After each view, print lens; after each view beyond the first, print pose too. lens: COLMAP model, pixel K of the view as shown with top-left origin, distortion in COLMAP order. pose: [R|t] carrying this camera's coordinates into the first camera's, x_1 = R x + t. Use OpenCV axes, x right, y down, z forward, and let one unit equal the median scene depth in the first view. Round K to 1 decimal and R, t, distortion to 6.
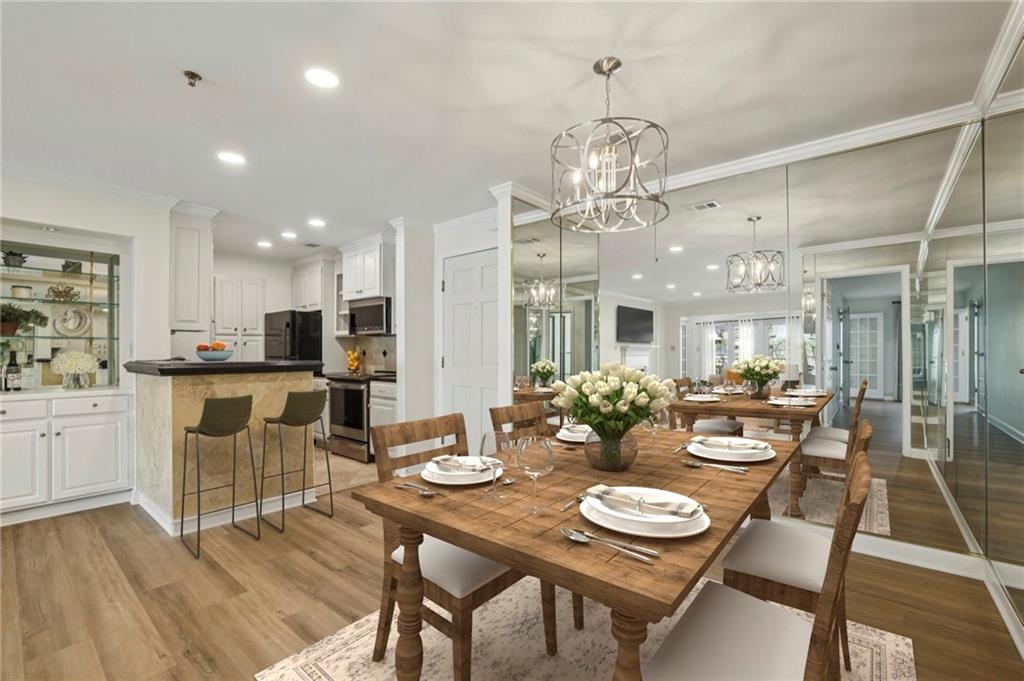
lens RADIAL K [[445.7, 0, 518.4], [0, 445.7, 356.2], [0, 0, 1]] dist [-0.051798, 0.023652]
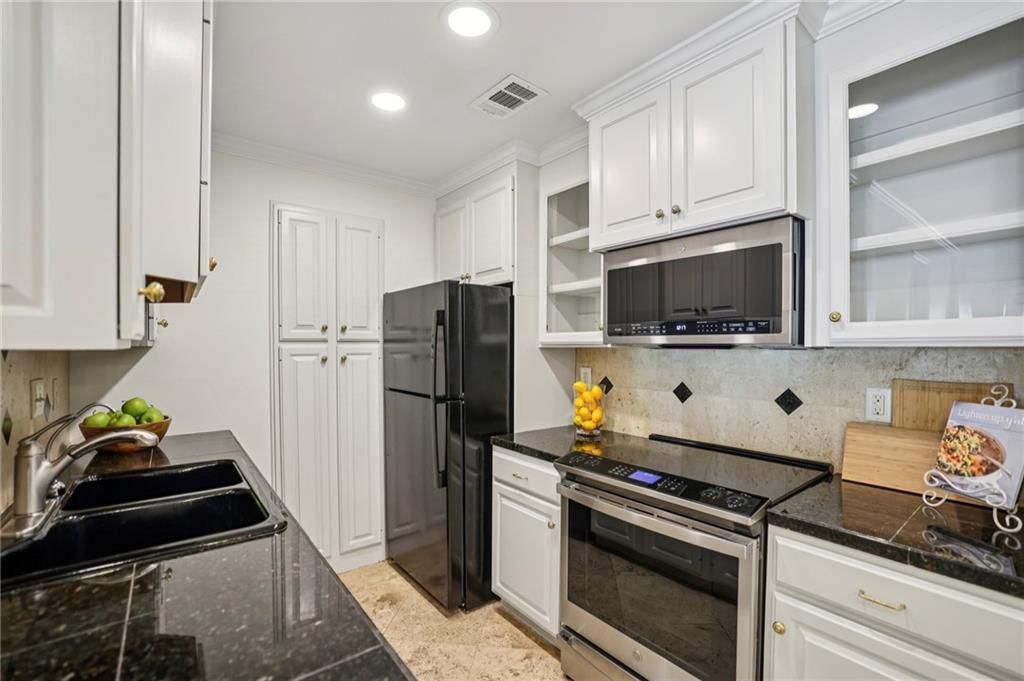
lens RADIAL K [[445.7, 0, 518.4], [0, 445.7, 356.2], [0, 0, 1]] dist [-0.051798, 0.023652]
pose [[0.979730, 0.009818, -0.200082, -0.363213], [-0.006274, 0.999812, 0.018336, -0.043175], [0.200224, -0.016709, 0.979608, 0.601775]]
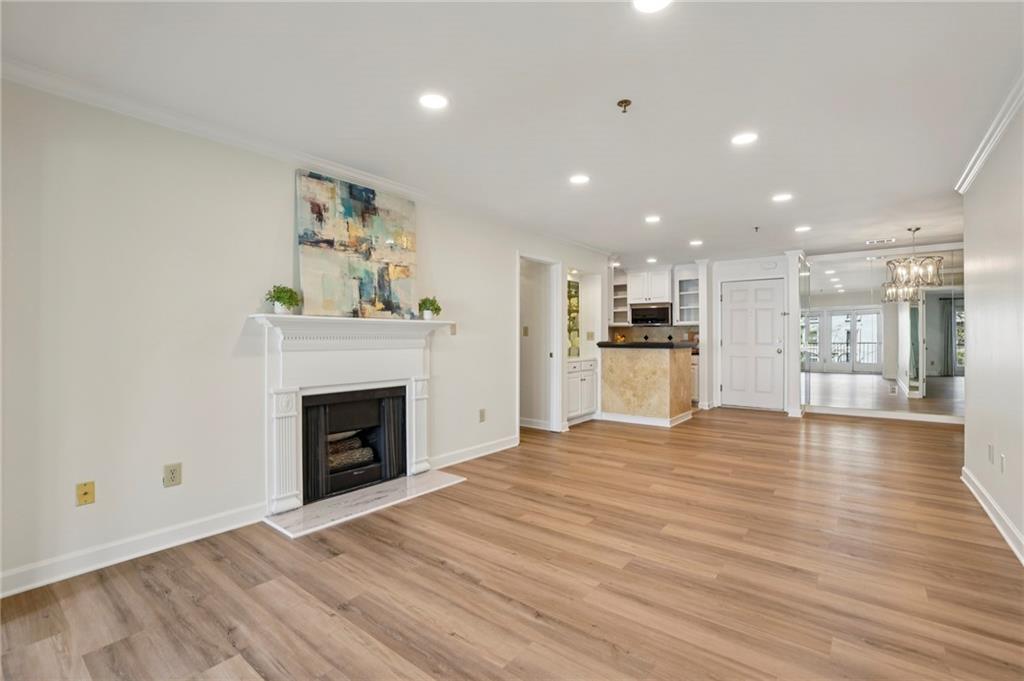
lens RADIAL K [[466.9, 0, 502.0], [0, 466.9, 354.0], [0, 0, 1]] dist [-0.057433, 0.032581]
pose [[0.999990, 0.000810, 0.004497, -0.792987], [-0.000973, 0.999335, 0.036447, -0.009103], [-0.004464, -0.036451, 0.999325, -0.568983]]
